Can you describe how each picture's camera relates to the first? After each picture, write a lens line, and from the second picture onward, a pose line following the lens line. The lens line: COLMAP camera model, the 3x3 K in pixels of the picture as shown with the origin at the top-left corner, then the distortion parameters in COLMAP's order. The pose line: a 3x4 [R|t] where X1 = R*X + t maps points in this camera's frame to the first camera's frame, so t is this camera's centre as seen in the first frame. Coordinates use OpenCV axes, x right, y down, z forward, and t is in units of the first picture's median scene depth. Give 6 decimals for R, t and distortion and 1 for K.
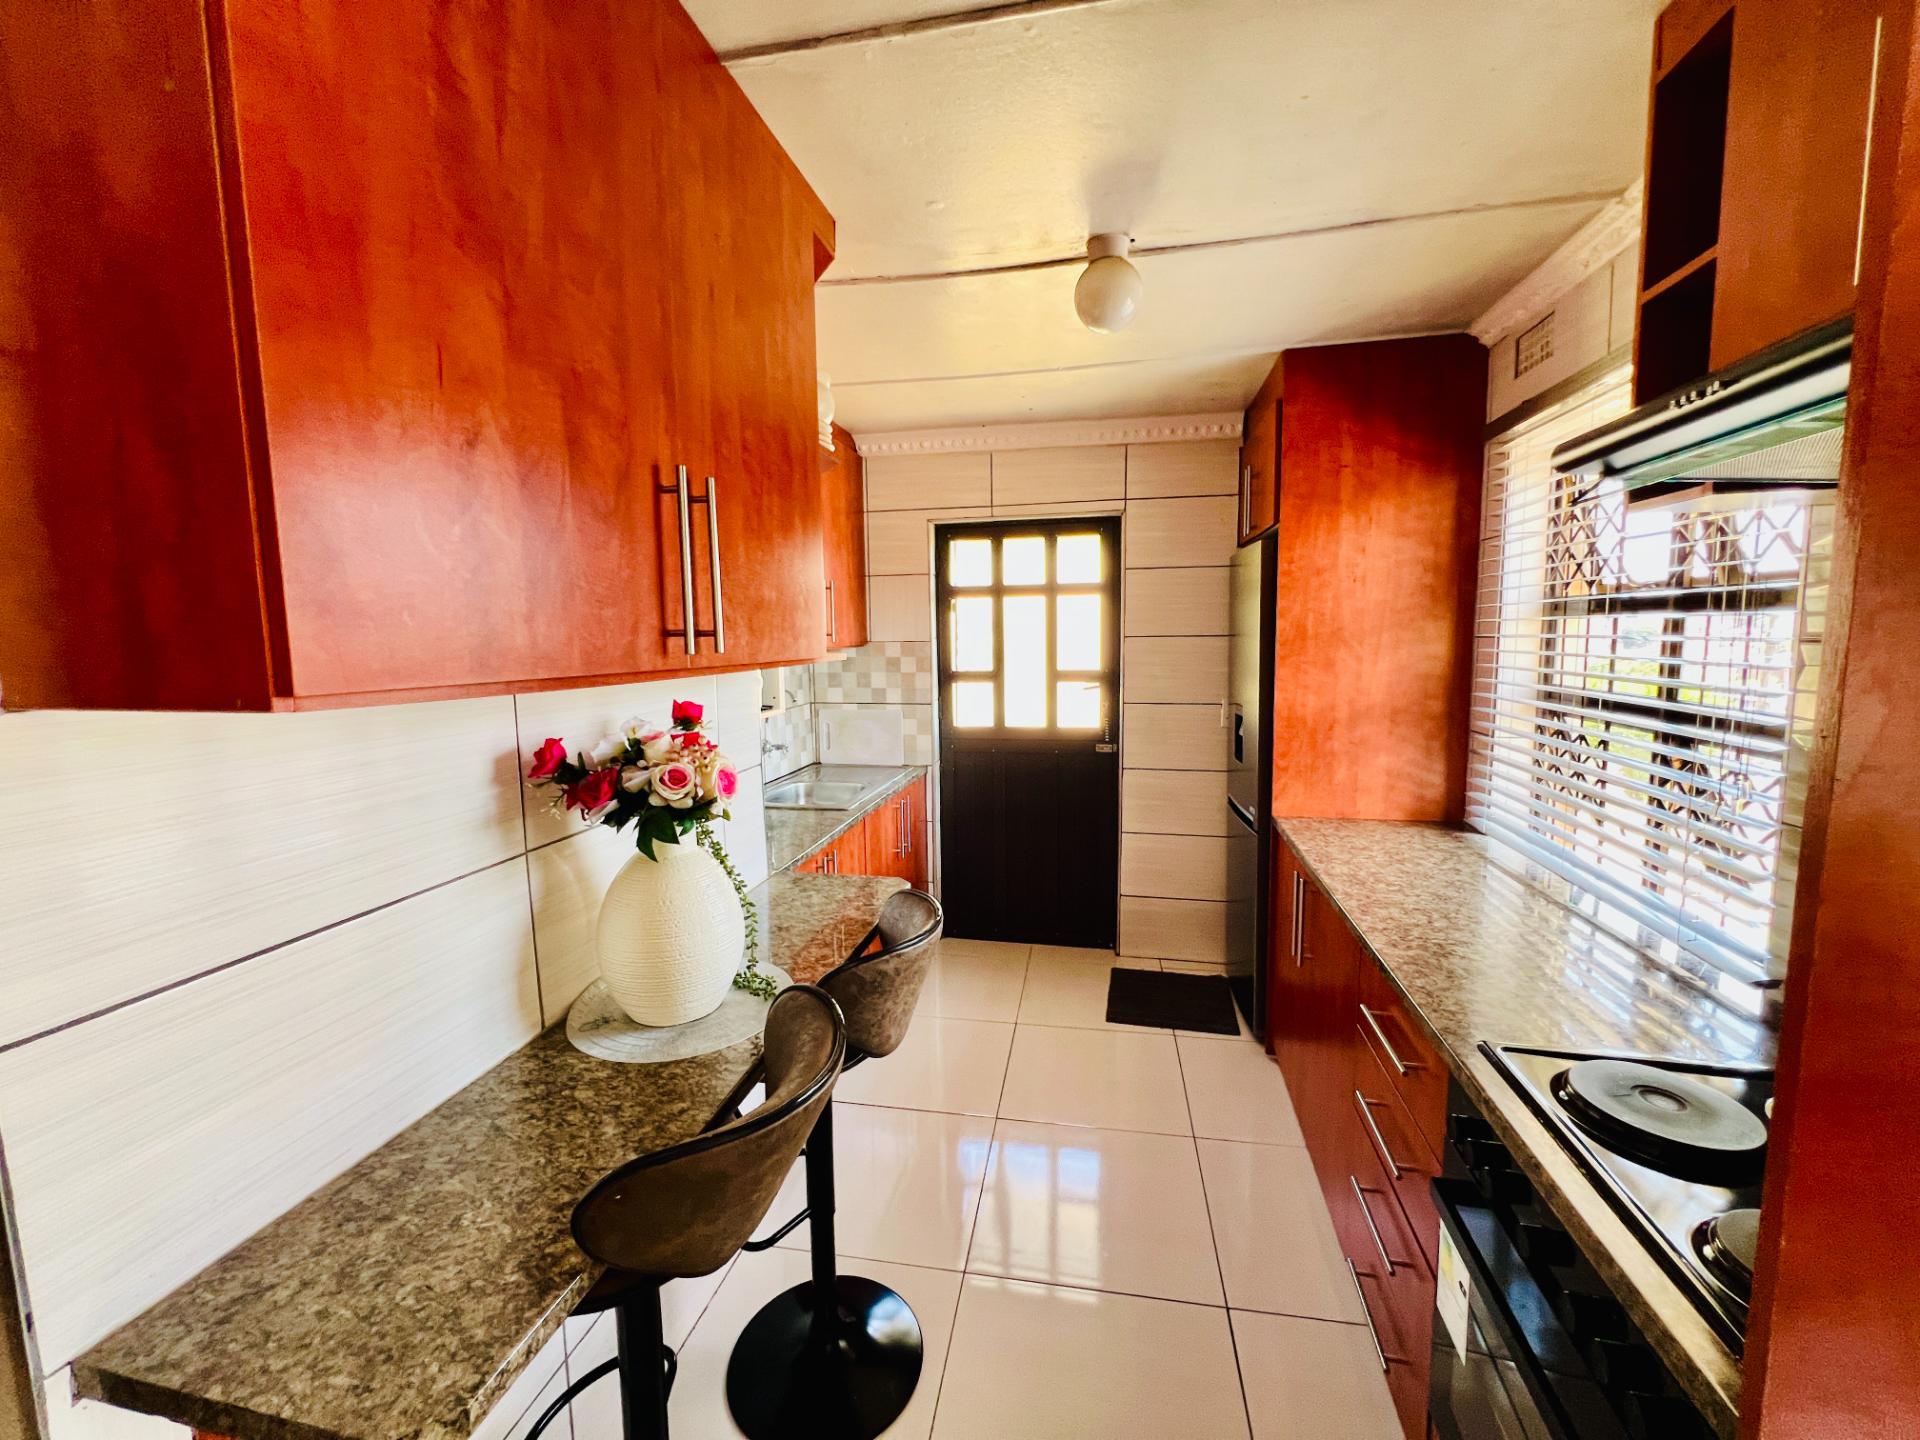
lens RADIAL K [[769.5, 0, 957.5], [0, 769.5, 716.3], [0, 0, 1]] dist [-0.002405, 0.001005]
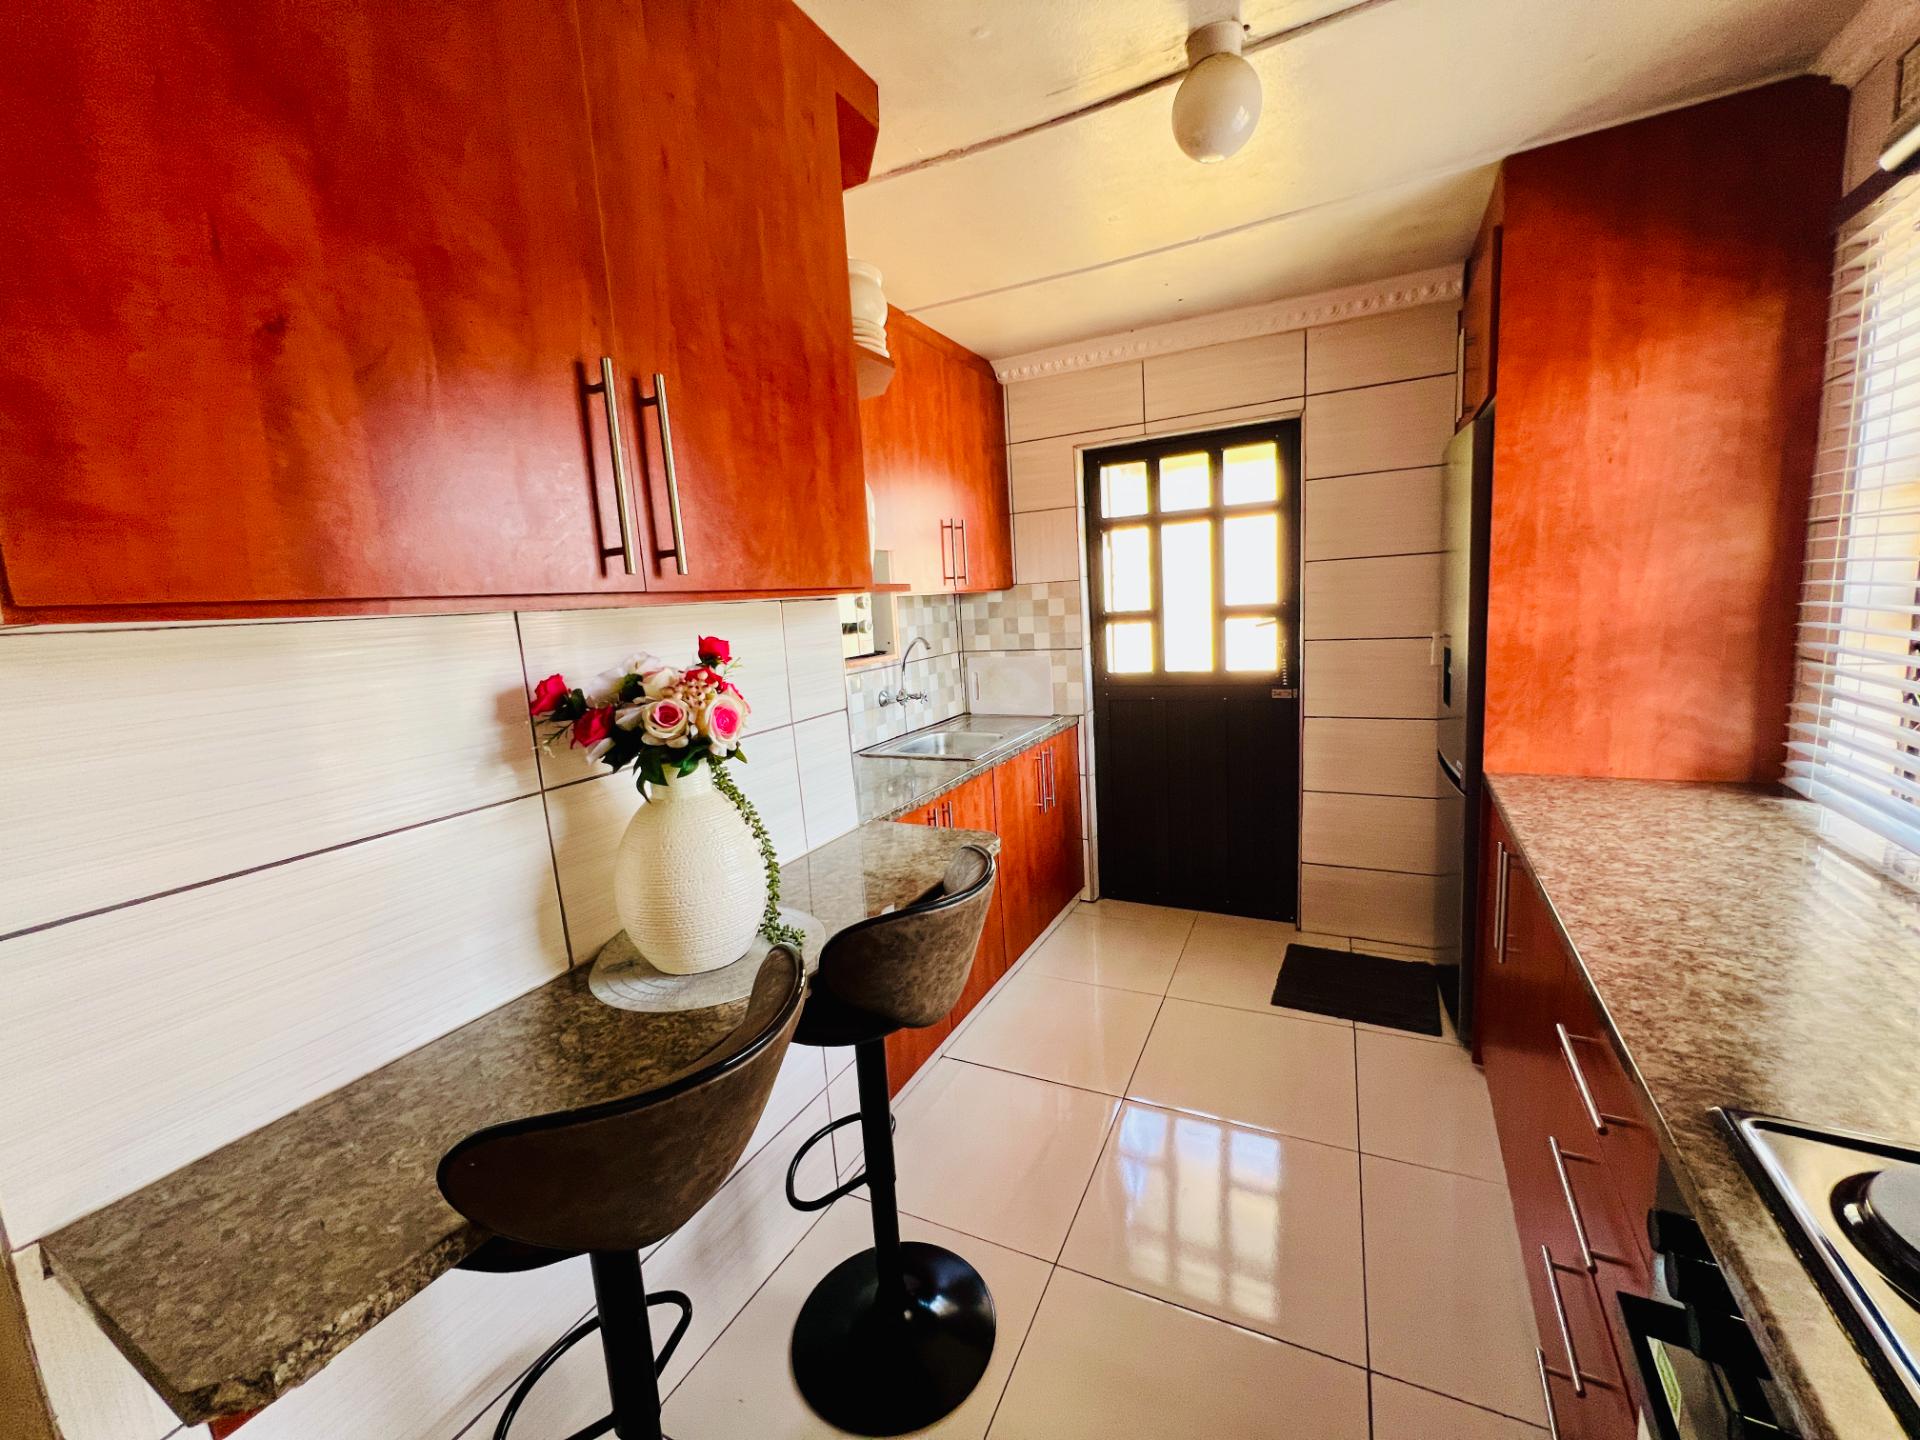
lens RADIAL K [[769.5, 0, 957.6], [0, 769.5, 716.6], [0, 0, 1]] dist [-0.002405, 0.001005]
pose [[0.961850, -0.005648, -0.273520, 0.156568], [0.021053, 0.998350, 0.053418, 0.027169], [0.272767, -0.057139, 0.960382, 0.138107]]
